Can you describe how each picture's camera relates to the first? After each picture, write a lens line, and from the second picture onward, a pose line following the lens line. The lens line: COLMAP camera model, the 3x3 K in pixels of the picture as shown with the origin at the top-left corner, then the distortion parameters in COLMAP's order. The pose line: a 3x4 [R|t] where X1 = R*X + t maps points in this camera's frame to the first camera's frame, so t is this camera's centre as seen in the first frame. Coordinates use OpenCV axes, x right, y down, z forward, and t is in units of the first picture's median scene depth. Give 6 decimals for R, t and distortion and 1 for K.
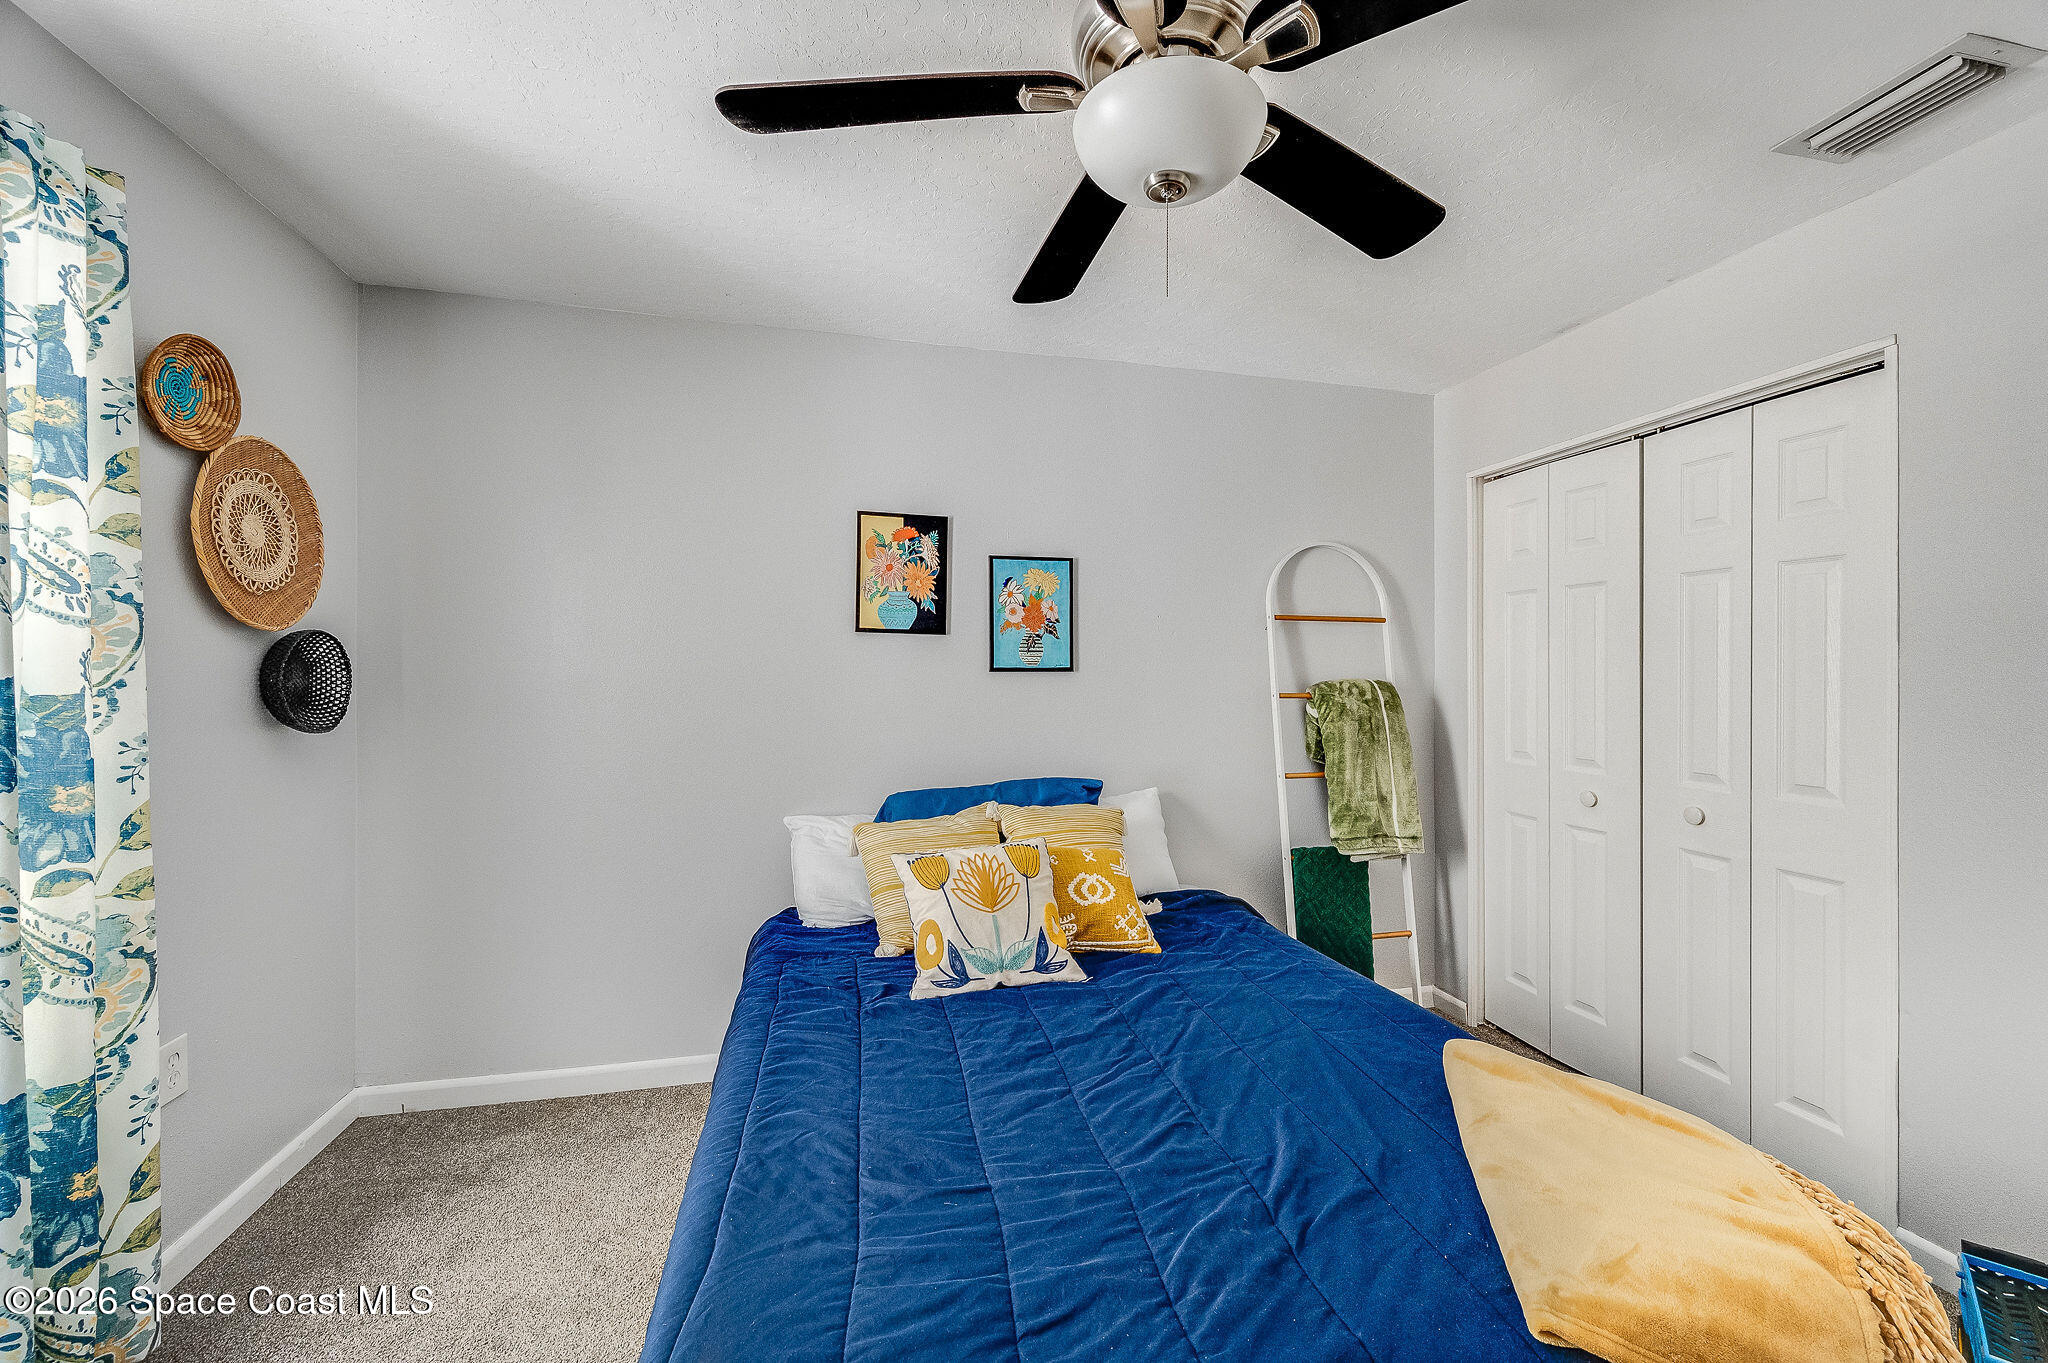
lens RADIAL K [[816.4, 0, 1002.4], [0, 816.4, 666.1], [0, 0, 1]] dist [0.000333, 0.000260]
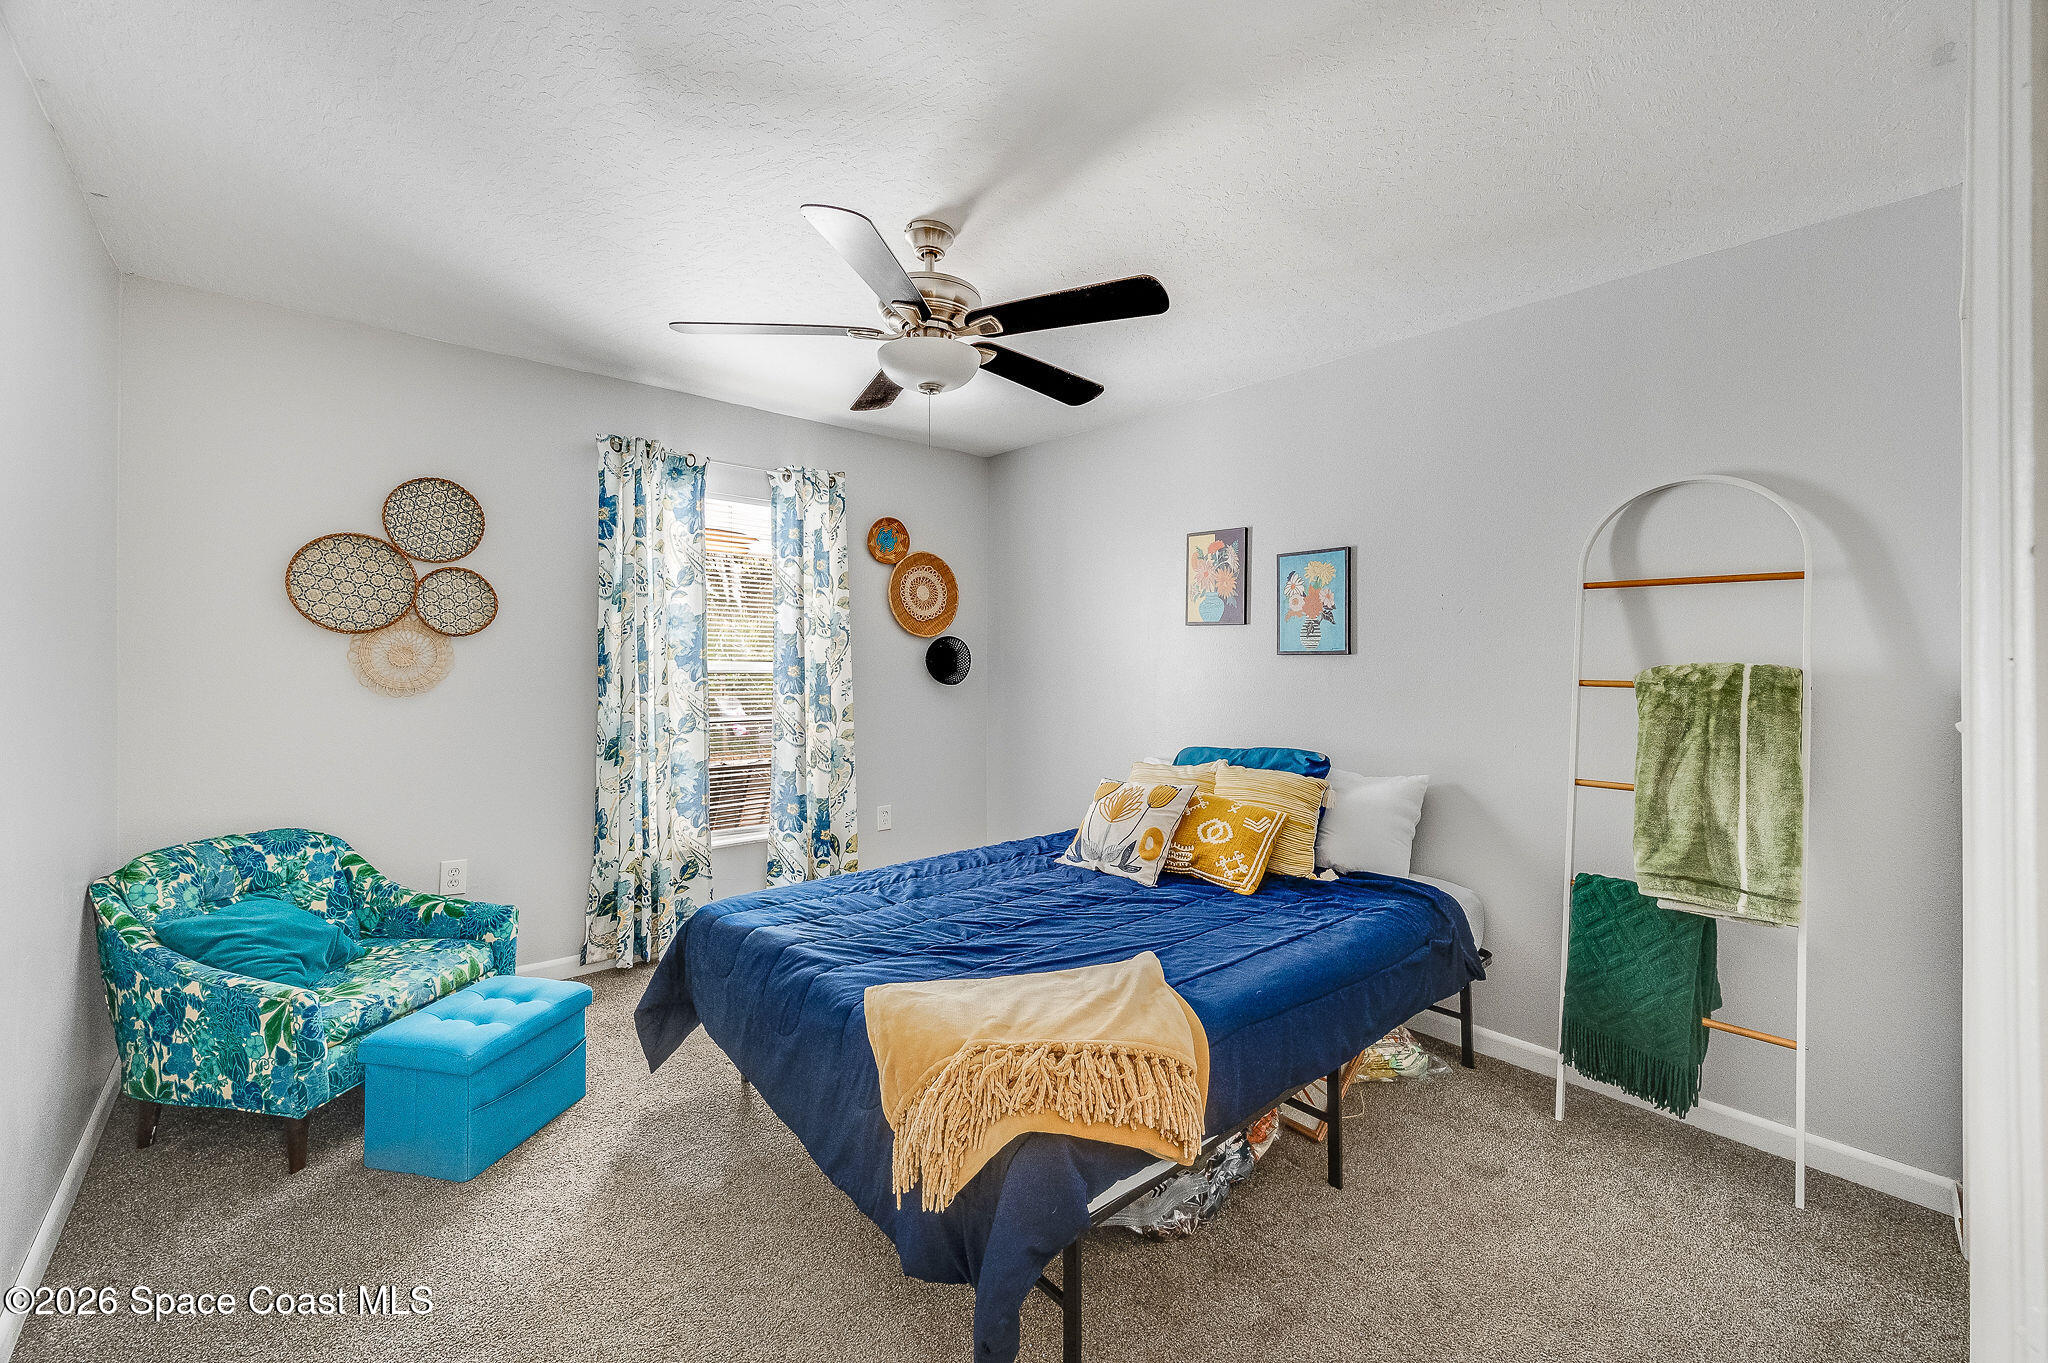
lens RADIAL K [[825.1, 0, 1036.7], [0, 825.1, 657.6], [0, 0, 1]] dist [0.001433, 0.000059]
pose [[0.466340, -0.001359, -0.884604, 0.928404], [0.004813, 0.999988, 0.001001, 0.008689], [0.884592, -0.004724, 0.466341, 0.163405]]
